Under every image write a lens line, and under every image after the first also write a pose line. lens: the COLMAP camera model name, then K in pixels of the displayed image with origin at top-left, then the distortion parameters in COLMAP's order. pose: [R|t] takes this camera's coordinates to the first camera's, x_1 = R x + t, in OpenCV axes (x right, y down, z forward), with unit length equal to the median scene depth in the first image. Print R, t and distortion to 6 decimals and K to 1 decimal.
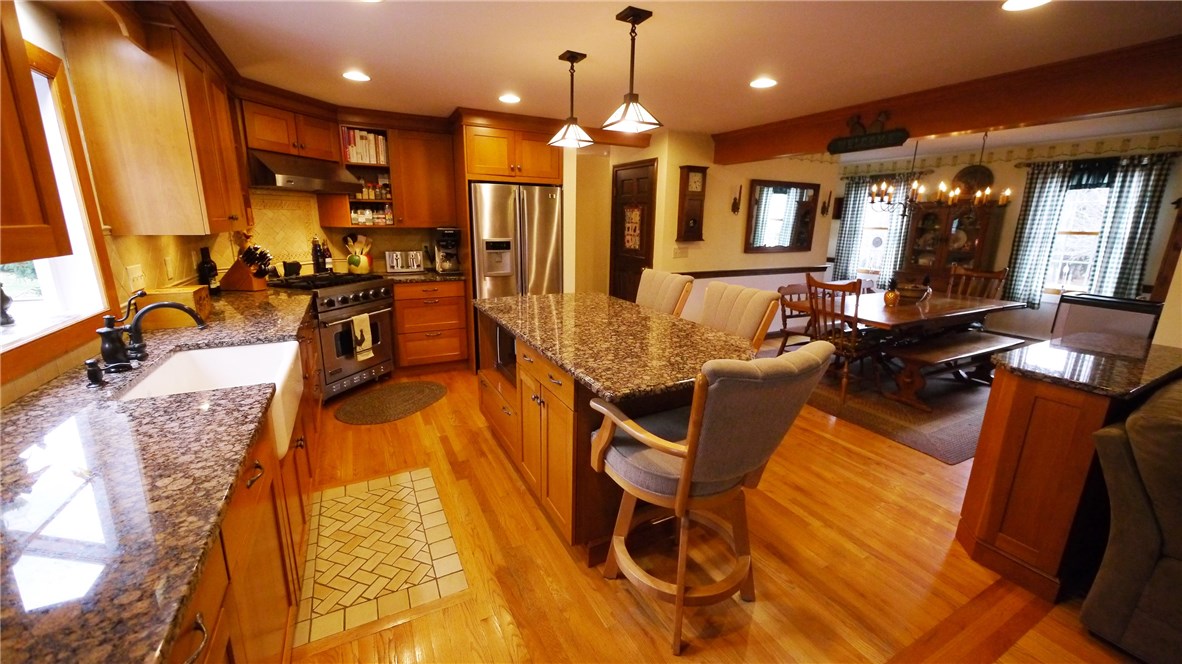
lens RADIAL K [[450.2, 0, 590.5], [0, 450.2, 330.1], [0, 0, 1]] dist [-0.008313, 0.000228]
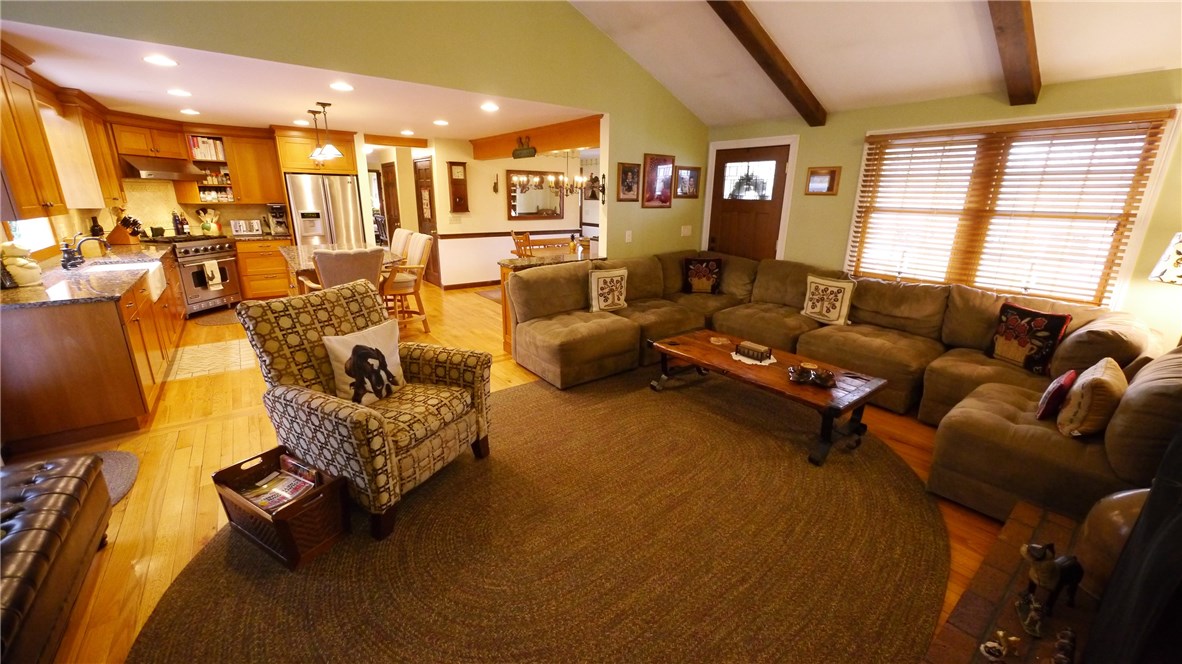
lens RADIAL K [[450.2, 0, 591.3], [0, 450.2, 327.7], [0, 0, 1]] dist [-0.008313, 0.000228]
pose [[0.985217, -0.046064, 0.165001, 0.477156], [0.037991, 0.997937, 0.051753, 0.153454], [-0.167045, -0.044719, 0.984935, -0.691269]]
